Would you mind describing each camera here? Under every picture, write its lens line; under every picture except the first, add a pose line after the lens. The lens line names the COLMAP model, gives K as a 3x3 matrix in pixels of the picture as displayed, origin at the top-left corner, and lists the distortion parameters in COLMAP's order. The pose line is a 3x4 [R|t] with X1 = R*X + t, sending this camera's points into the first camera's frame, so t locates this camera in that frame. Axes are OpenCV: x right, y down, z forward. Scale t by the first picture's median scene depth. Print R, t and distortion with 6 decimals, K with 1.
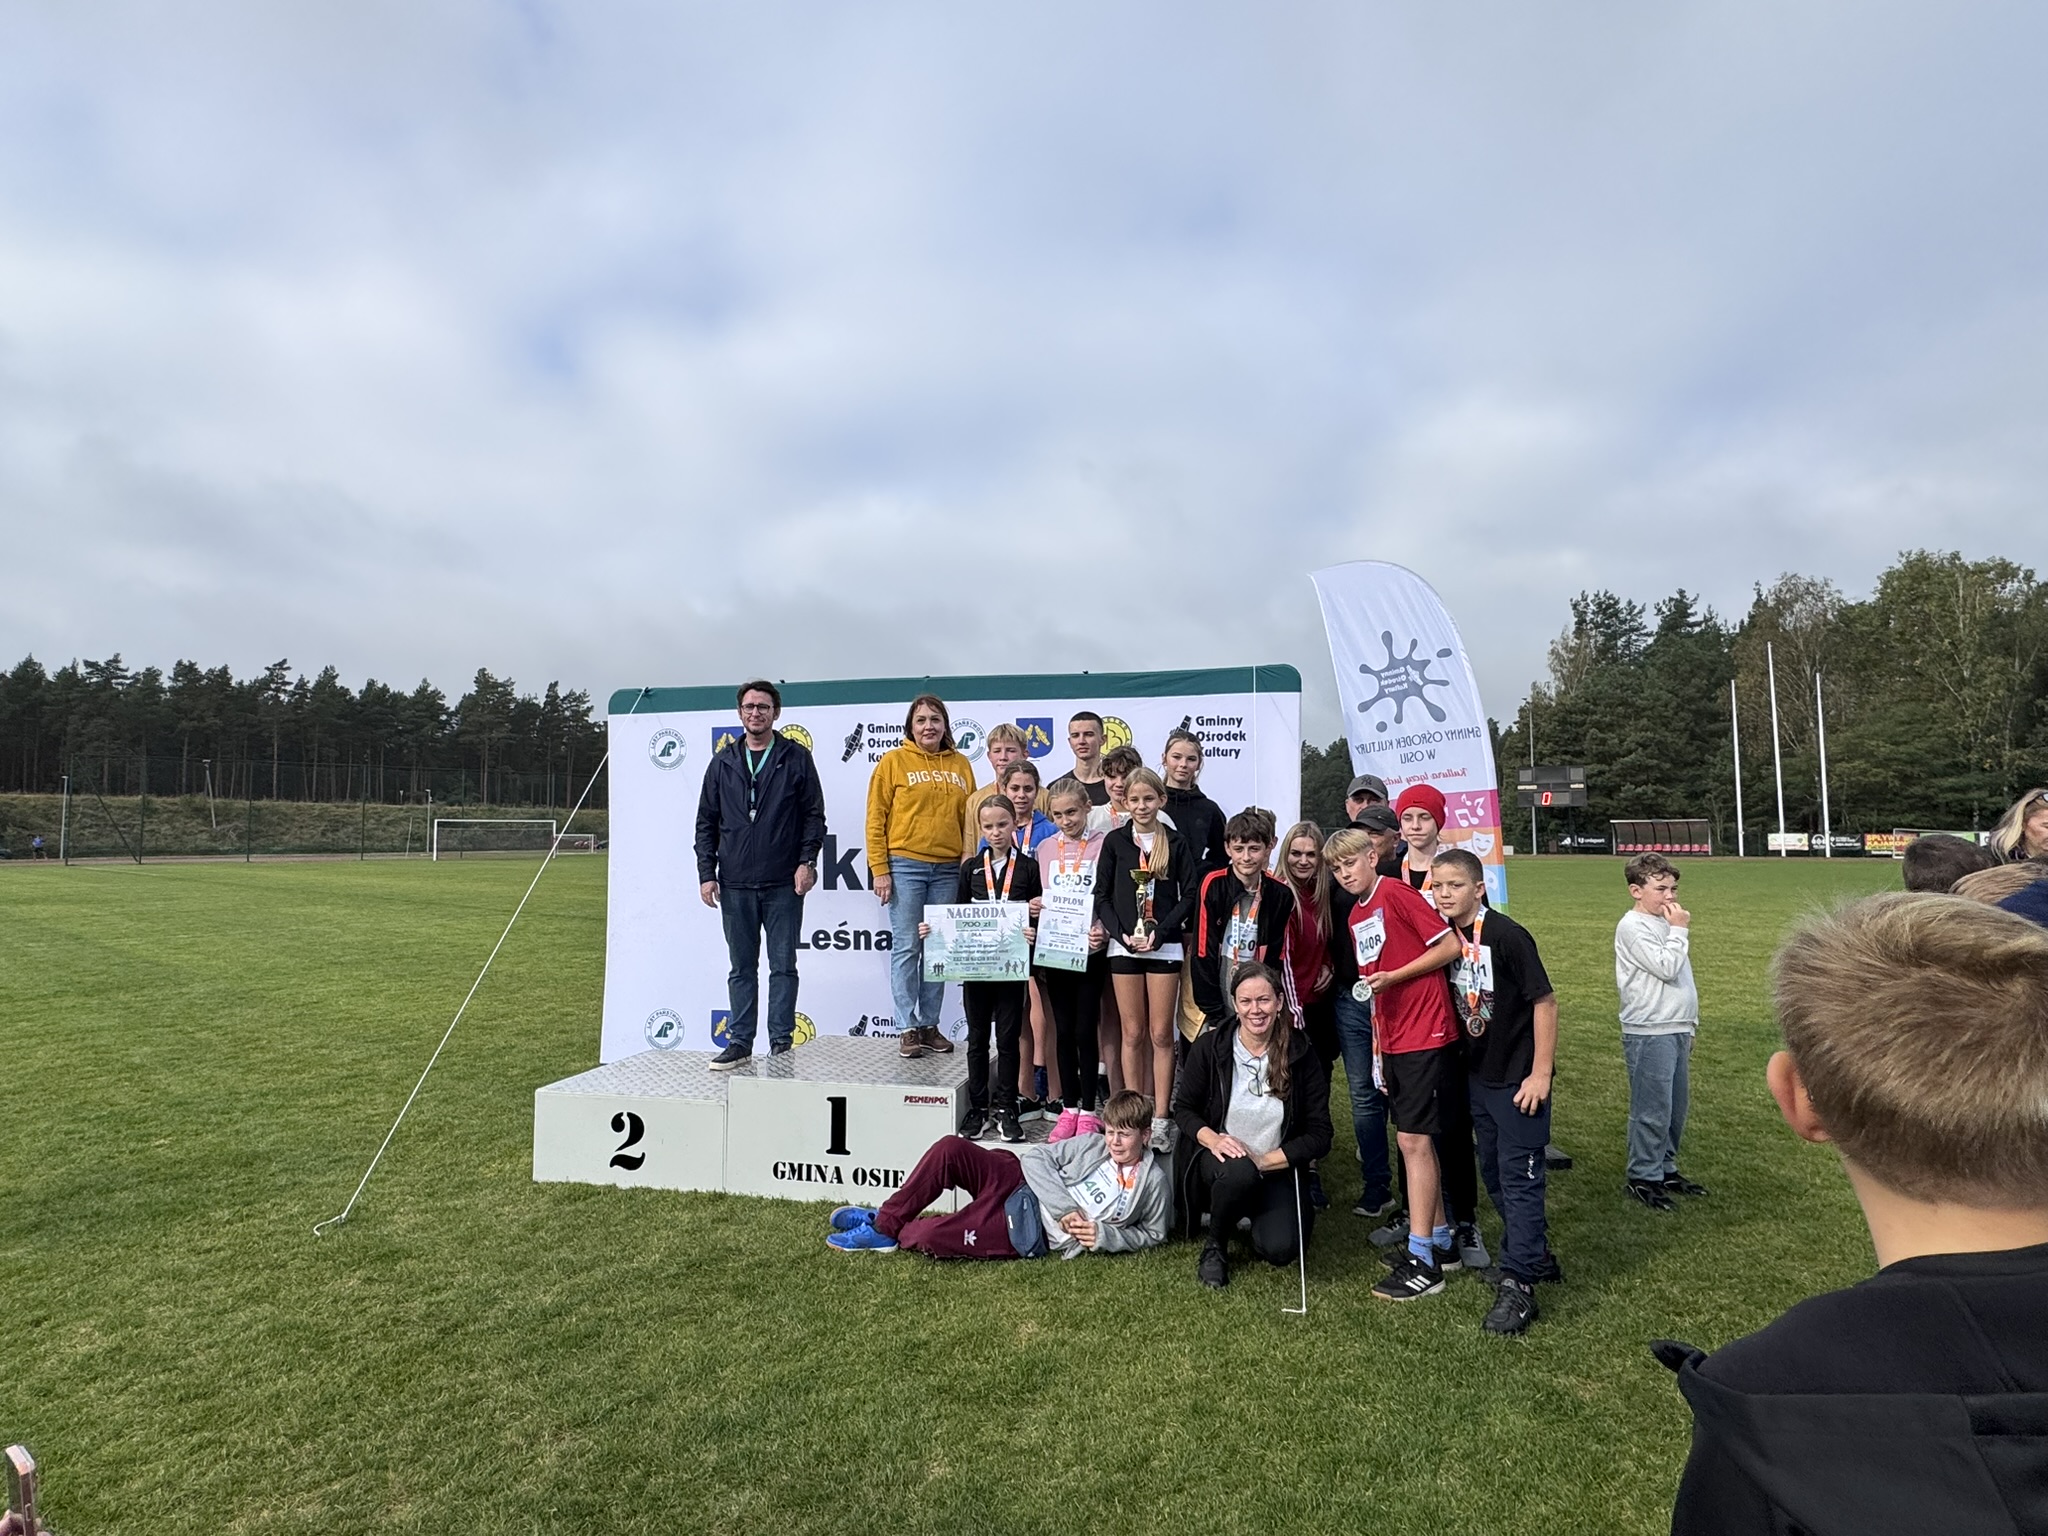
lens RADIAL K [[1052.2, 0, 1024.0], [0, 1052.2, 768.0], [0, 0, 1]] dist [-0.001584, 0.001400]
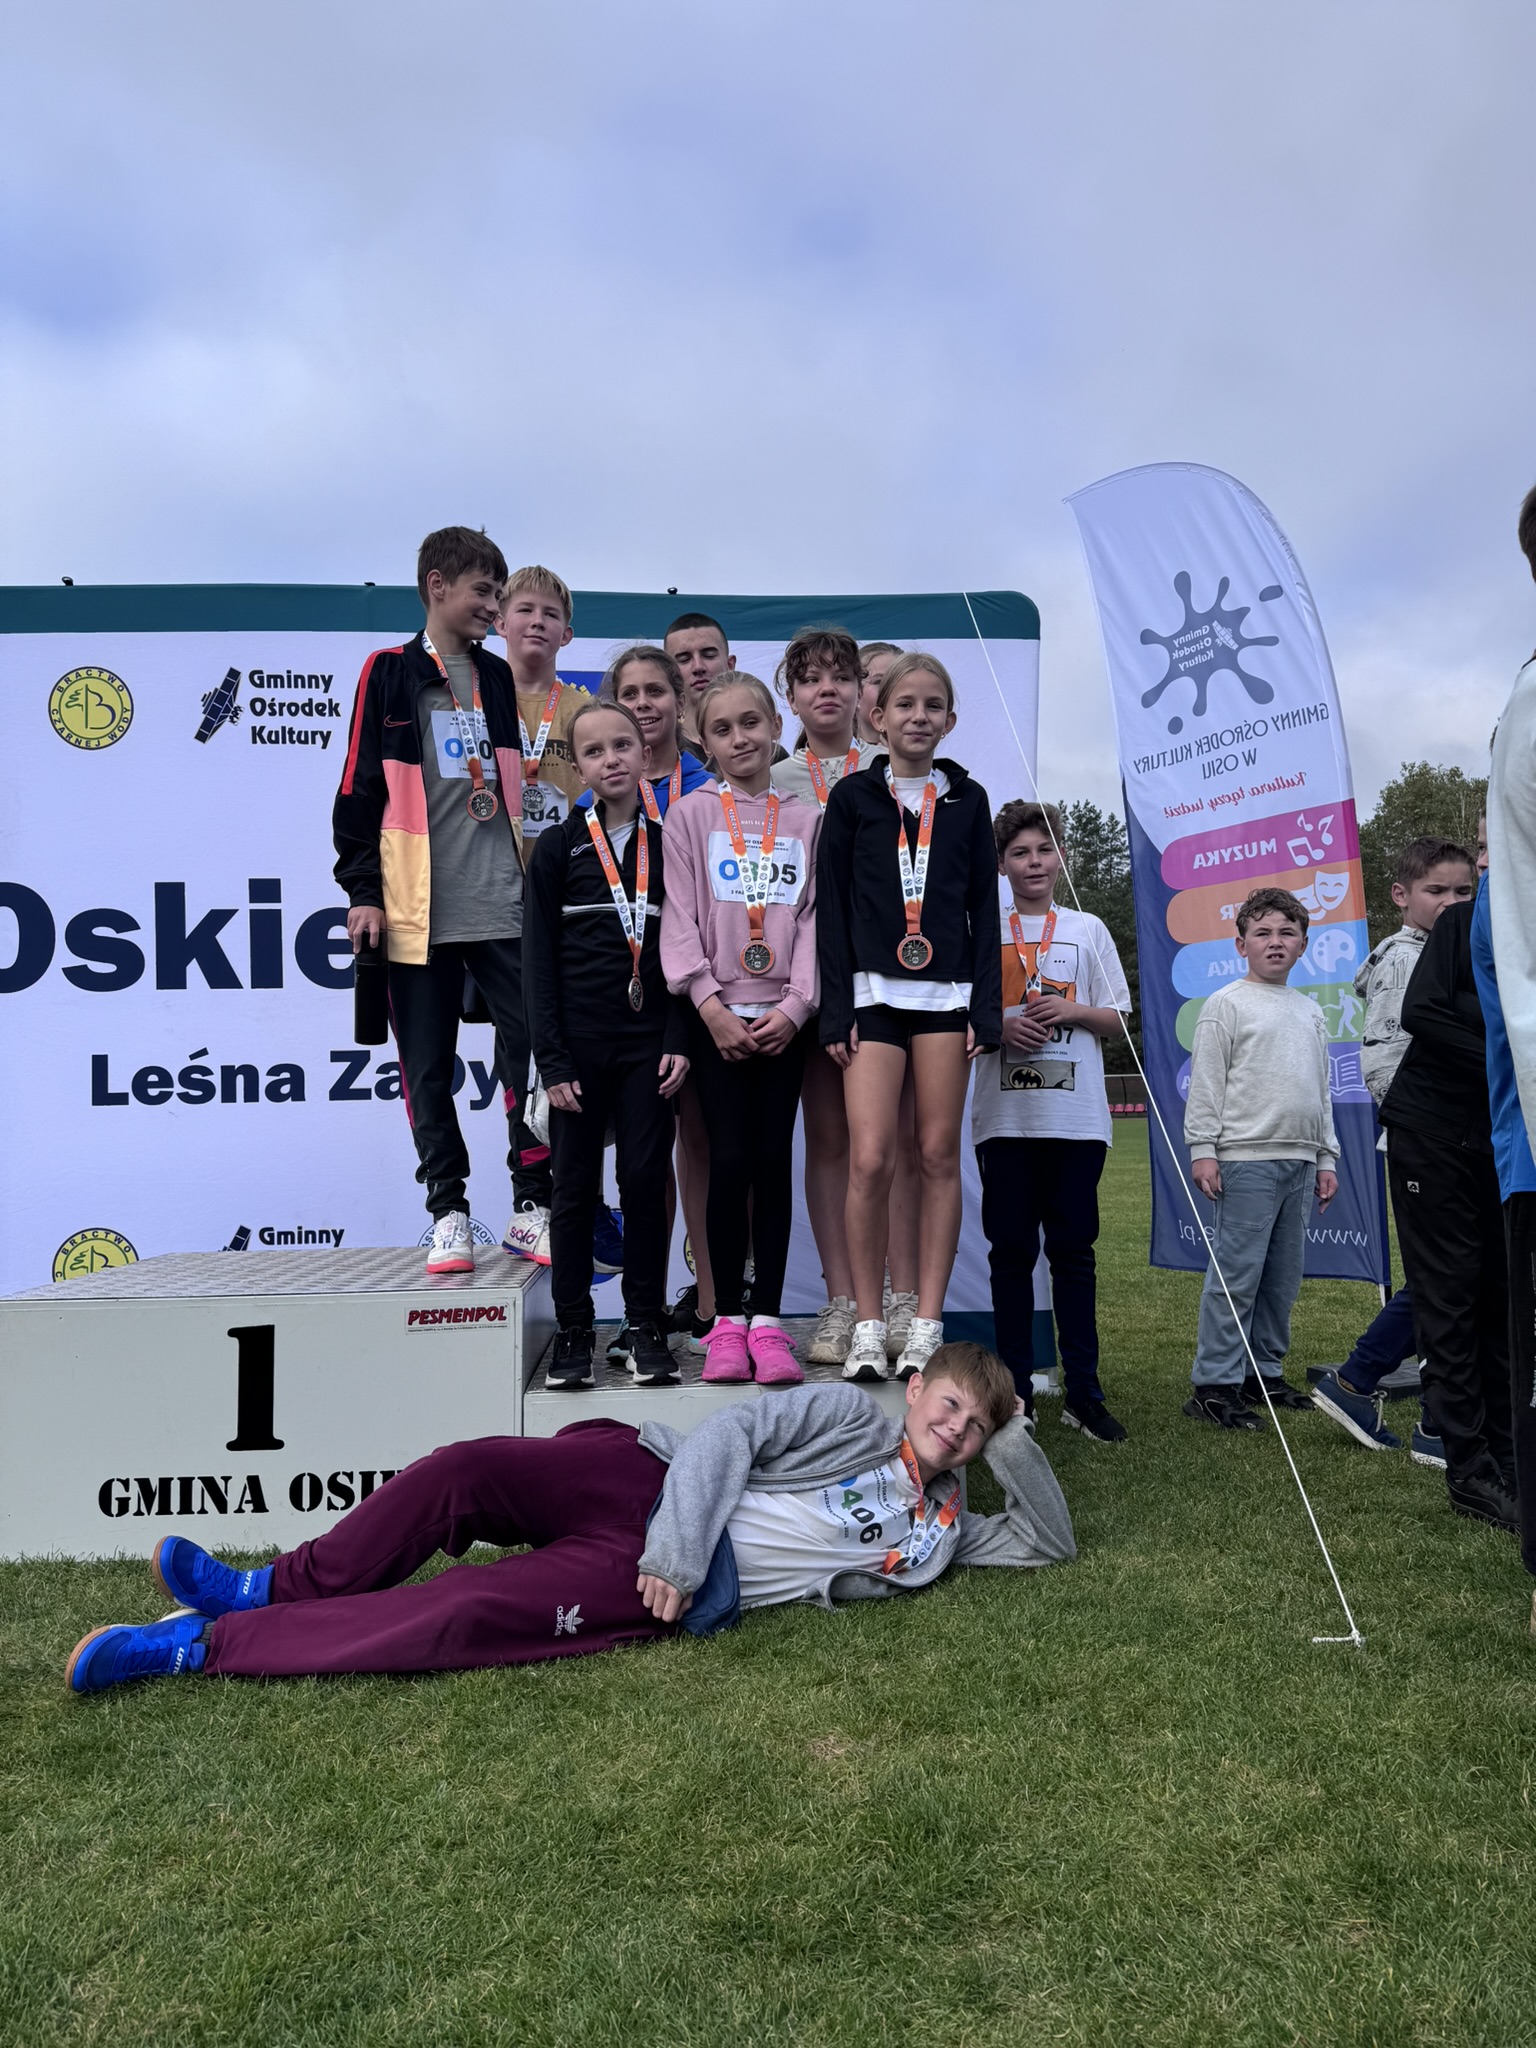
lens RADIAL K [[1397.1, 0, 753.9], [0, 1397.1, 1055.2], [0, 0, 1]] dist [0.056748, -0.088587]
pose [[0.960699, 0.002955, 0.277578, -0.101314], [-0.010723, 0.999592, 0.026470, 0.127494], [-0.277387, -0.028407, 0.960338, 0.253618]]
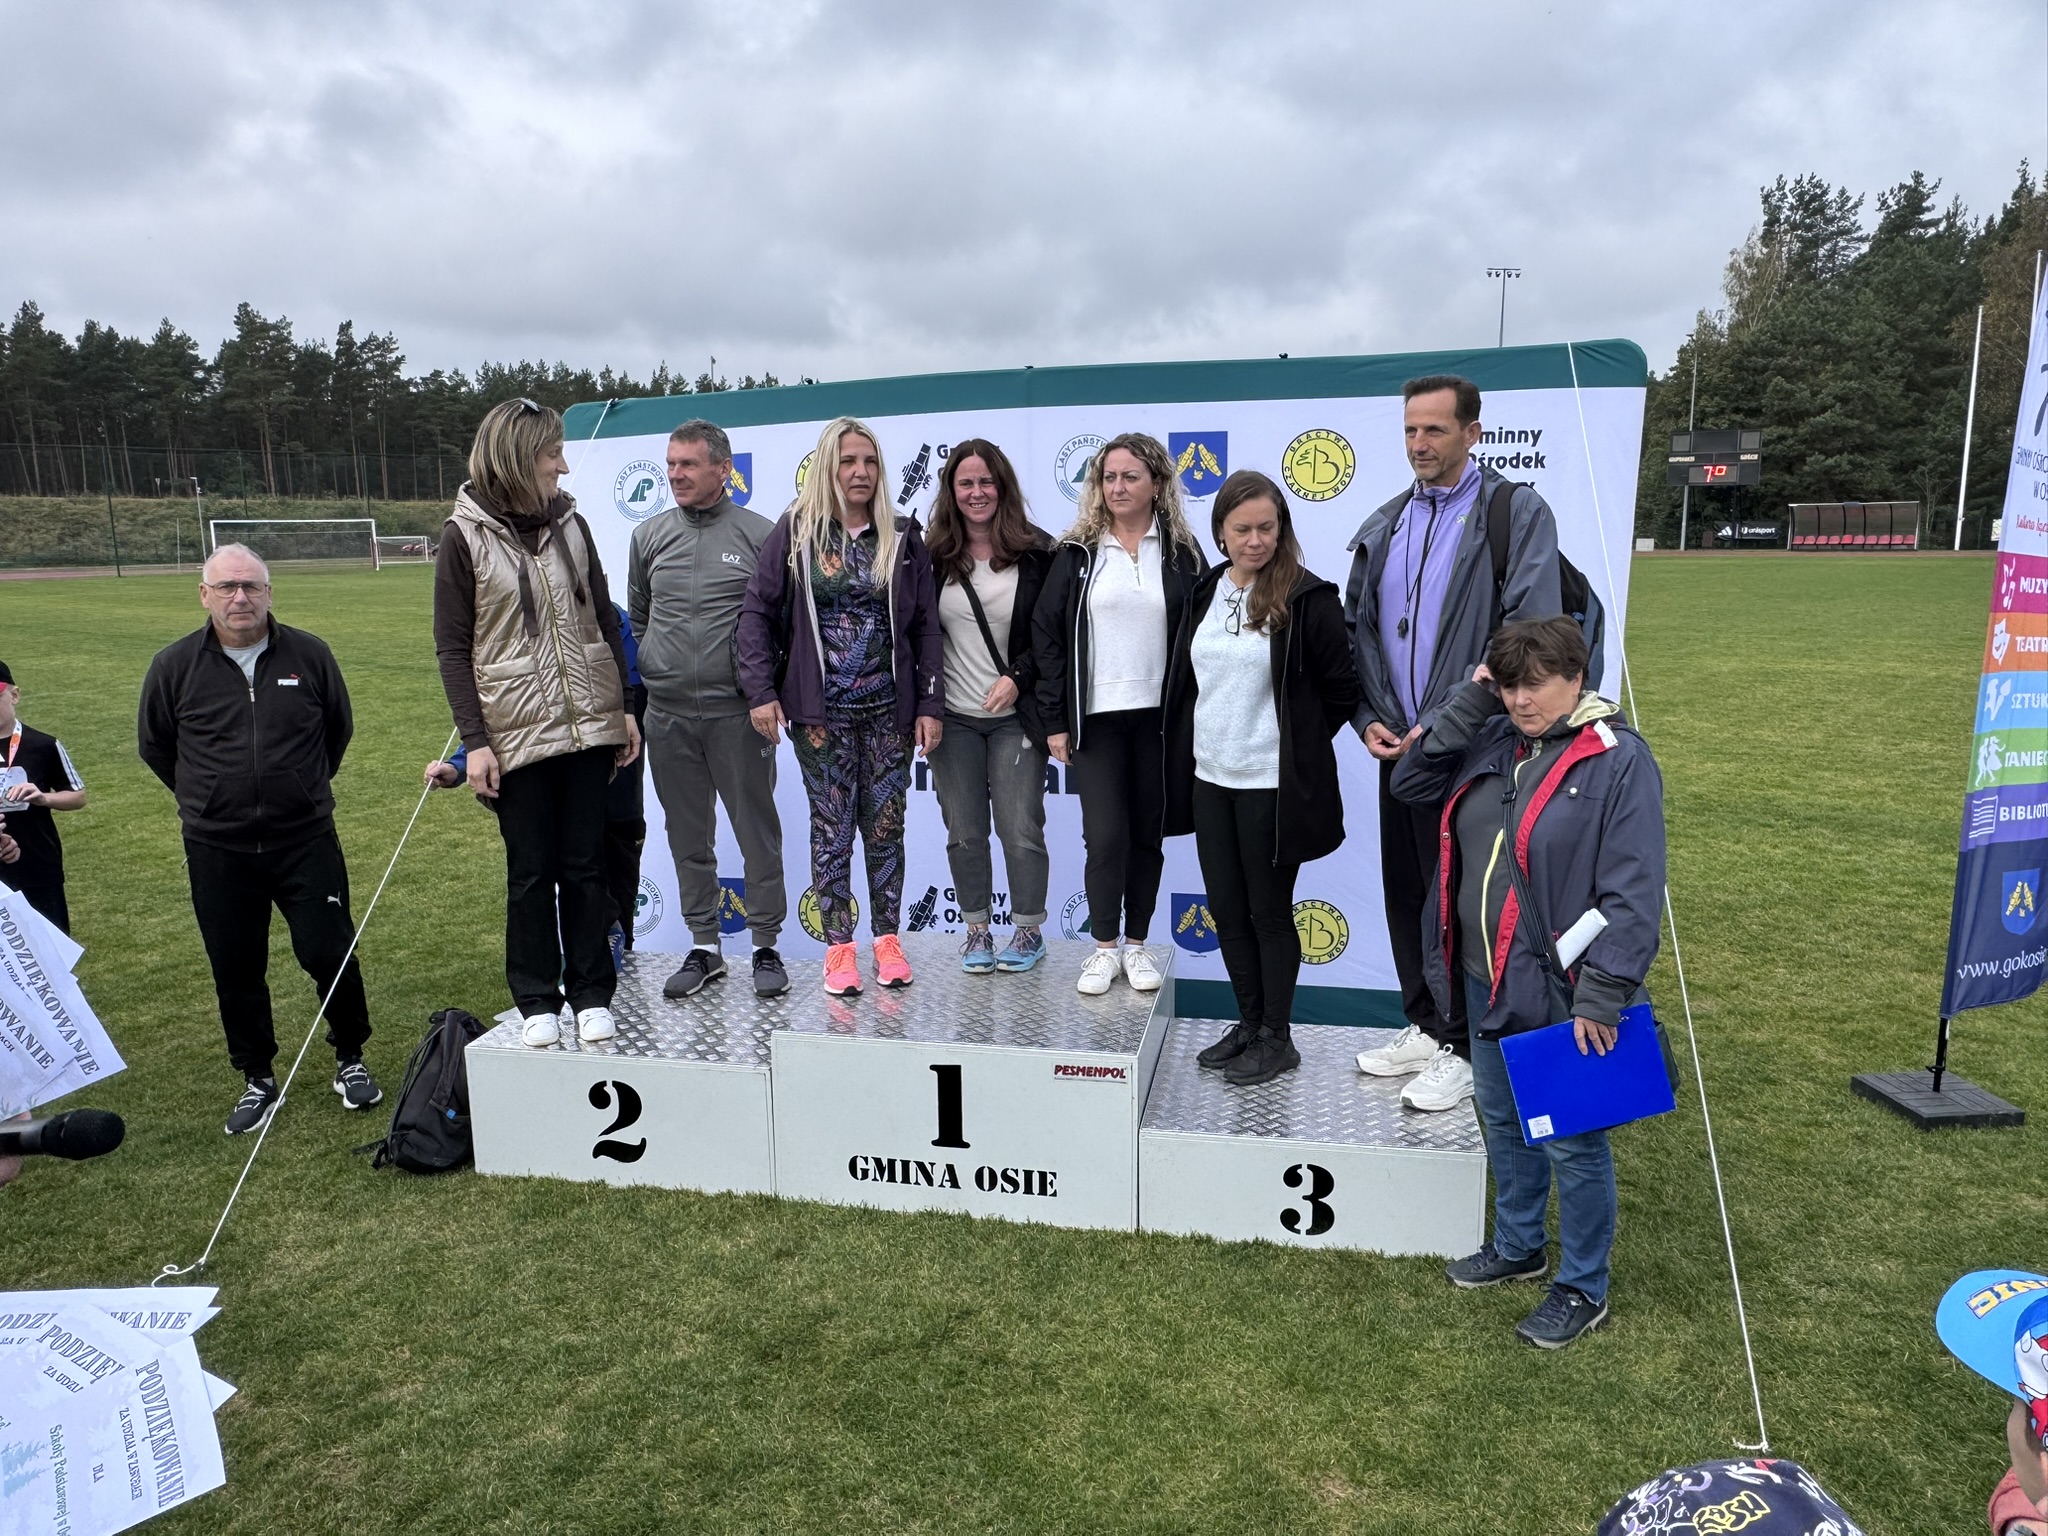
lens RADIAL K [[1374.3, 0, 1024.0], [0, 1374.3, 768.0], [0, 0, 1]] dist [0.002378, -0.000703]
pose [[0.999765, -0.015417, 0.015236, -0.103141], [0.011424, 0.972154, 0.234064, -0.043879], [-0.018420, -0.233835, 0.972102, 0.165929]]
